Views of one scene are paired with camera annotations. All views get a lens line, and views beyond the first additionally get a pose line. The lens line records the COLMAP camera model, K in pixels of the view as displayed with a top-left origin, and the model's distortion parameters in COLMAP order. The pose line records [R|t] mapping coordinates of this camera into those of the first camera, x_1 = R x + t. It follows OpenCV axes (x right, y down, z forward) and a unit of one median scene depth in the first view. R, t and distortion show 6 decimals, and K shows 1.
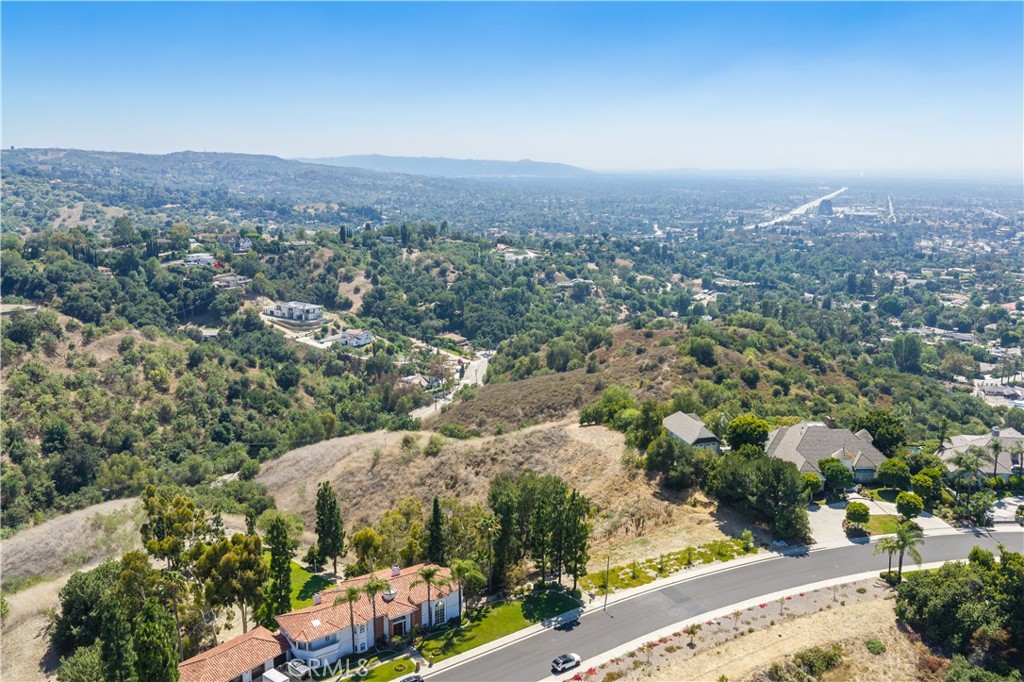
lens RADIAL K [[847.1, 0, 515.6], [0, 847.1, 342.3], [0, 0, 1]] dist [0.026064, -0.053319]
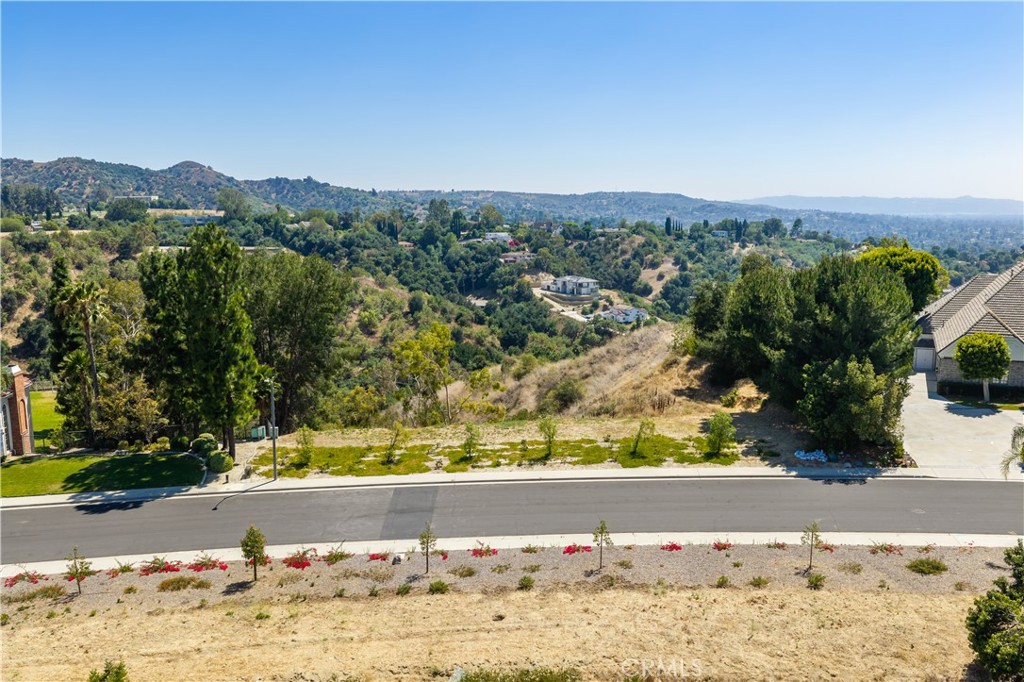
lens RADIAL K [[847.1, 0, 515.6], [0, 847.1, 342.3], [0, 0, 1]] dist [0.026064, -0.053319]
pose [[0.889784, 0.050297, -0.453602, 0.101481], [-0.073659, 0.996705, -0.033970, 0.057890], [0.450398, 0.063638, 0.890557, 0.163296]]
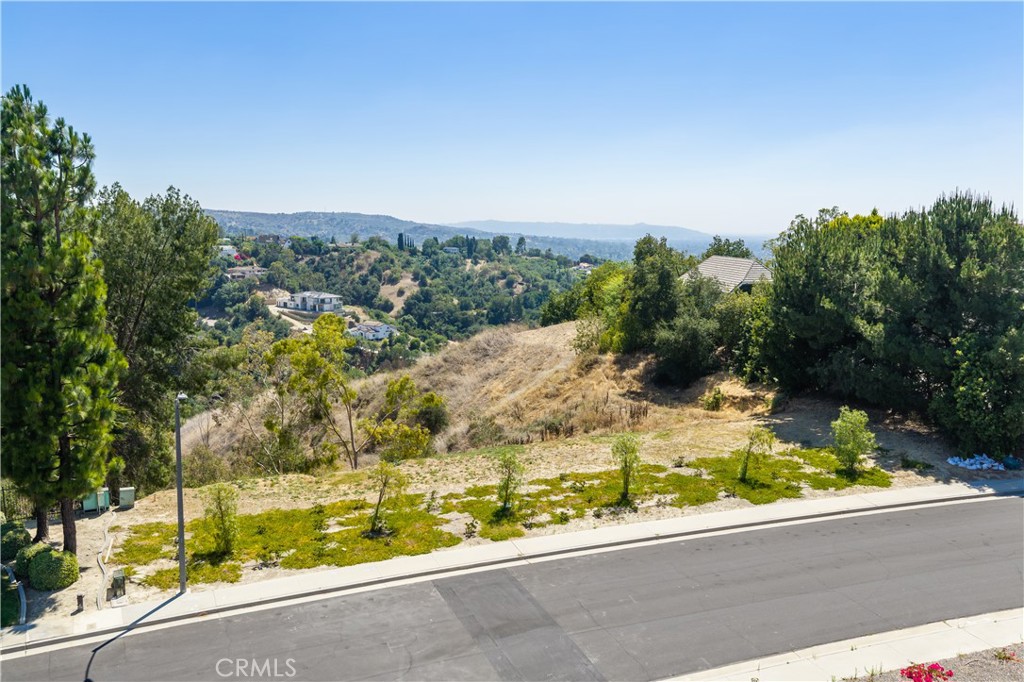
lens RADIAL K [[847.1, 0, 515.6], [0, 847.1, 342.3], [0, 0, 1]] dist [0.026064, -0.053319]
pose [[0.990775, 0.008969, -0.135219, 0.055091], [-0.019319, 0.996964, -0.075427, 0.061466], [0.134132, 0.077344, 0.987941, 0.193851]]
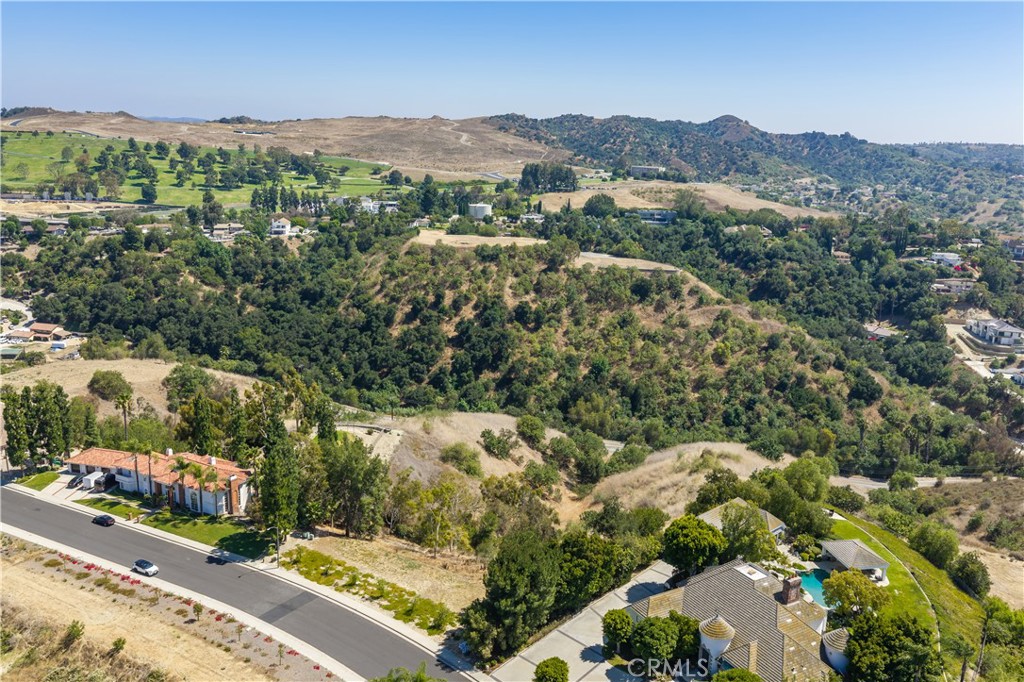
lens RADIAL K [[847.1, 0, 515.6], [0, 847.1, 342.3], [0, 0, 1]] dist [0.026064, -0.053319]
pose [[0.449814, 0.214686, -0.866935, 0.254668], [-0.211074, 0.968736, 0.130378, -0.035068], [0.867822, 0.124342, 0.481066, 0.180251]]
